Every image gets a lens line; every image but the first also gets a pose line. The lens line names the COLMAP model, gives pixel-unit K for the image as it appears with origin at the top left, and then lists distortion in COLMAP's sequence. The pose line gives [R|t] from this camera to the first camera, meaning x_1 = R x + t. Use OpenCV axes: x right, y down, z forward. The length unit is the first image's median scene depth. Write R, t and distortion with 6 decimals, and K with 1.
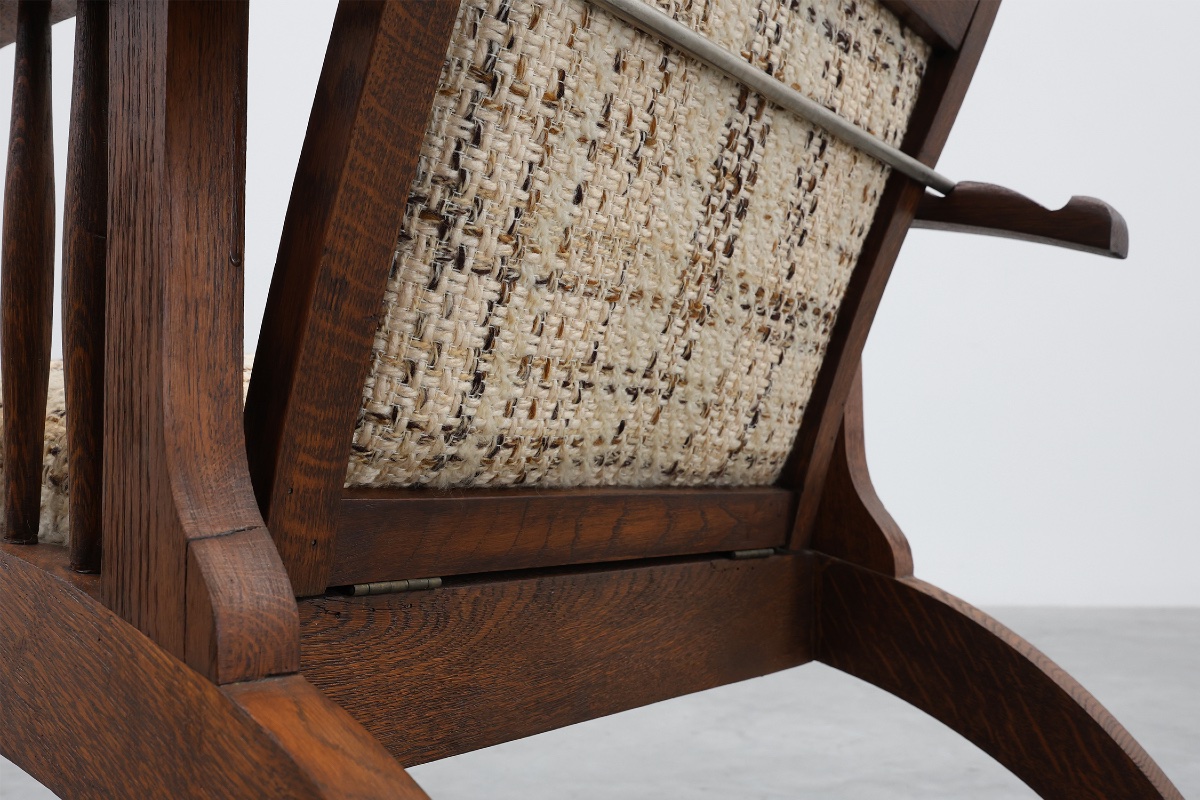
lens RADIAL K [[1092.9, 0, 603.6], [0, 1092.9, 399.8], [0, 0, 1]] dist [0.002776, -0.000691]
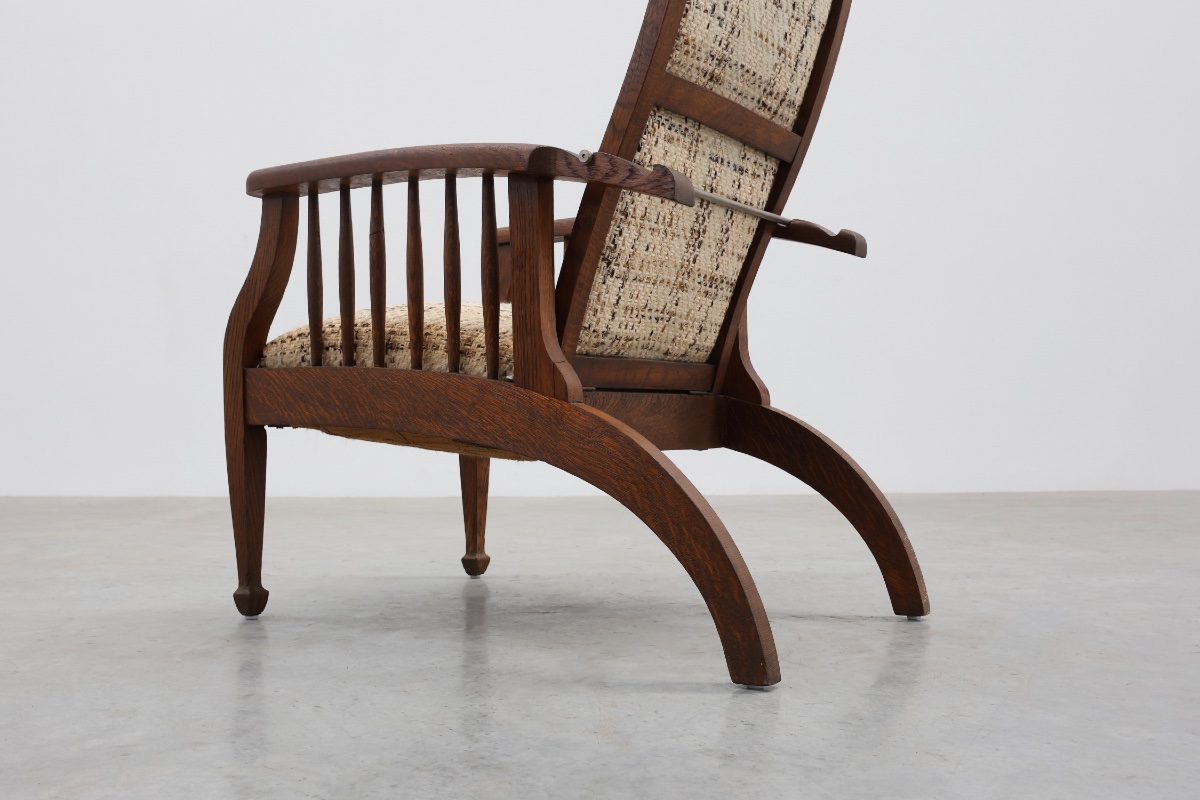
lens RADIAL K [[985.4, 0, 593.6], [0, 985.4, 410.5], [0, 0, 1]] dist [0.042060, 0.000348]
pose [[0.996821, -0.011758, 0.078798, -0.296632], [0.004984, 0.996316, 0.085615, 0.007817], [-0.079514, -0.084950, 0.993207, -1.243585]]
